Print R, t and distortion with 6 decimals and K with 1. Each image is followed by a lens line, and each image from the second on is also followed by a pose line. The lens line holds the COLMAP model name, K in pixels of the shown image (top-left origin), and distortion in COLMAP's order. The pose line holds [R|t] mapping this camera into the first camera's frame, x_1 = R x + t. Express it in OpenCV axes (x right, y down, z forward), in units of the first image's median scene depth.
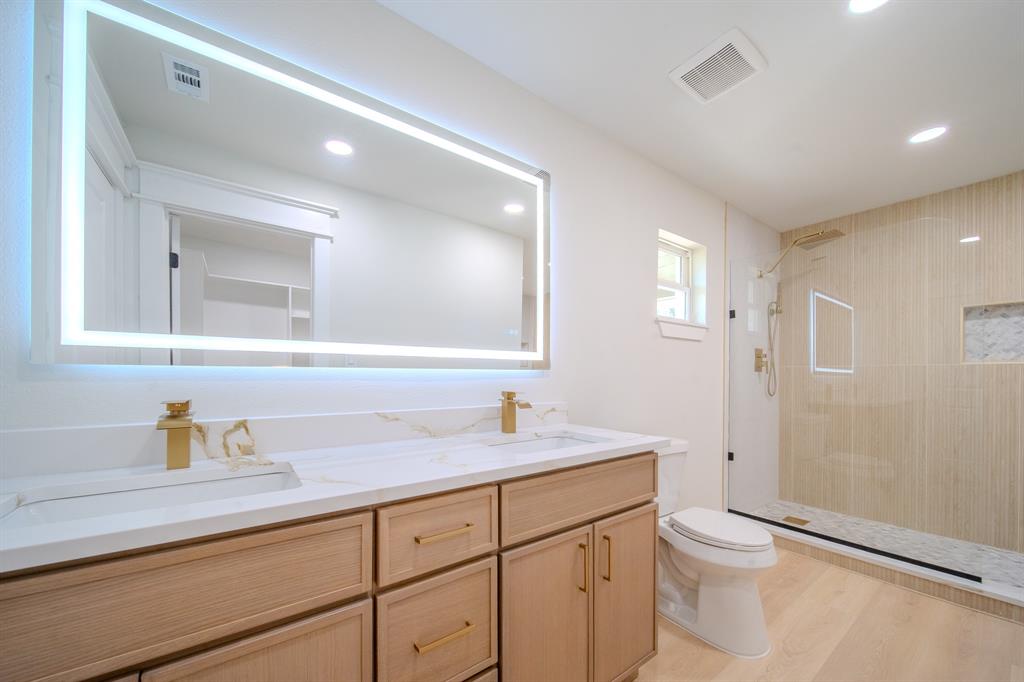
lens RADIAL K [[362.4, 0, 540.1], [0, 362.4, 375.1], [0, 0, 1]] dist [-0.000049, 0.000024]
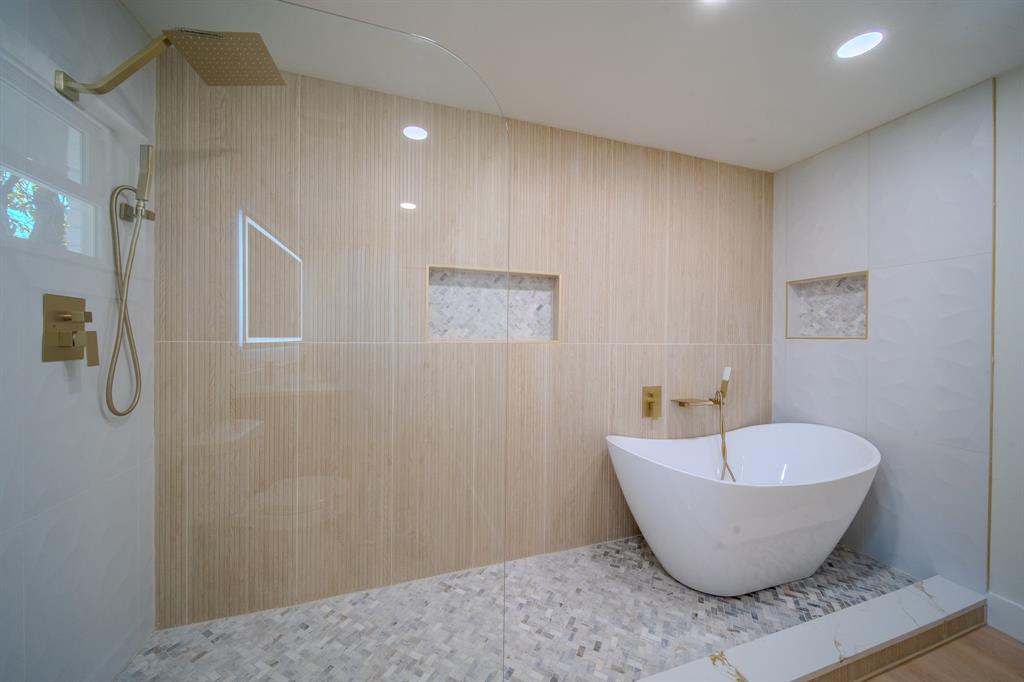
lens RADIAL K [[362.4, 0, 515.4], [0, 362.4, 336.8], [0, 0, 1]] dist [-0.000049, 0.000024]
pose [[0.322376, -0.004211, 0.946602, 0.418056], [-0.005266, 0.999967, 0.006242, -0.038517], [-0.946597, -0.006997, 0.322343, 0.475876]]
